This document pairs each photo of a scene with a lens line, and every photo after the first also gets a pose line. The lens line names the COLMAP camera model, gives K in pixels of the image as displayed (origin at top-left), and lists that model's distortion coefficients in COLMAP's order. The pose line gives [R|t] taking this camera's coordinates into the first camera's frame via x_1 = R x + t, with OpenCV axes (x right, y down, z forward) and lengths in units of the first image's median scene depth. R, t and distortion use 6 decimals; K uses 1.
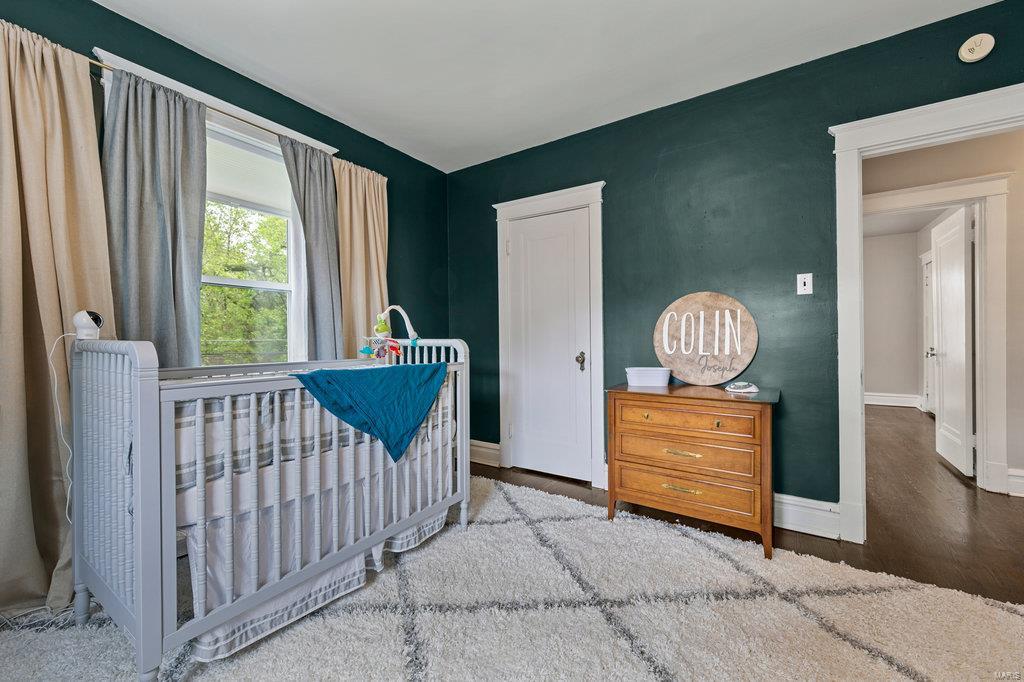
lens RADIAL K [[408.5, 0, 512.0], [0, 408.5, 339.6], [0, 0, 1]] dist [0.008754, -0.000351]
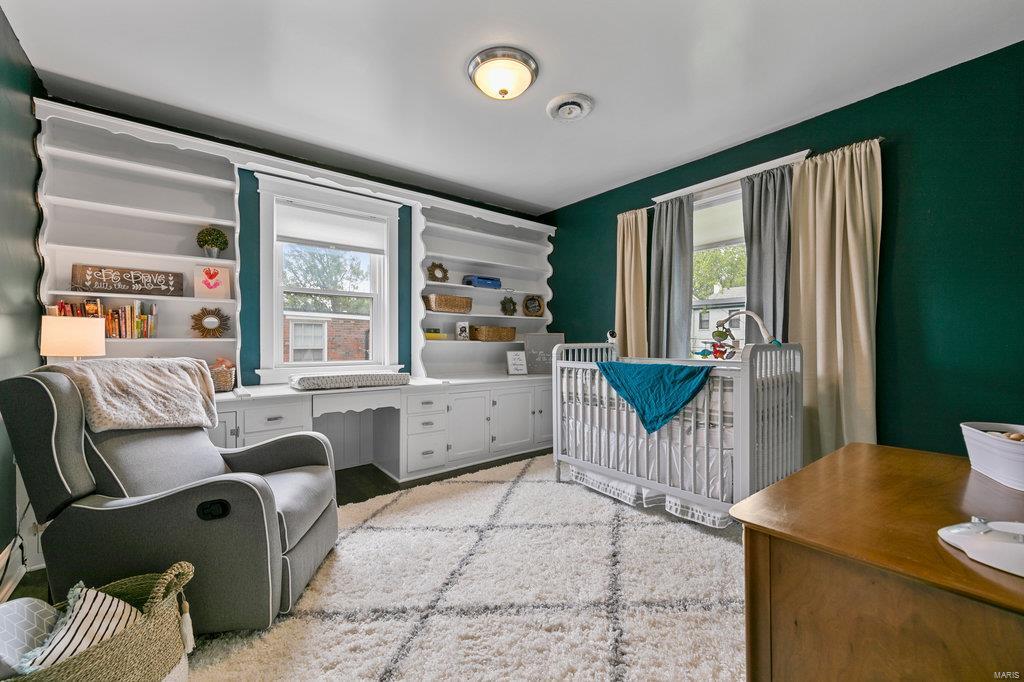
lens RADIAL K [[408.5, 0, 513.3], [0, 408.5, 343.4], [0, 0, 1]] dist [0.008754, -0.000351]
pose [[-0.297843, 0.011045, -0.954551, 1.205692], [0.003028, 0.999939, 0.010626, -0.020250], [0.954610, 0.000274, -0.297858, 1.019576]]
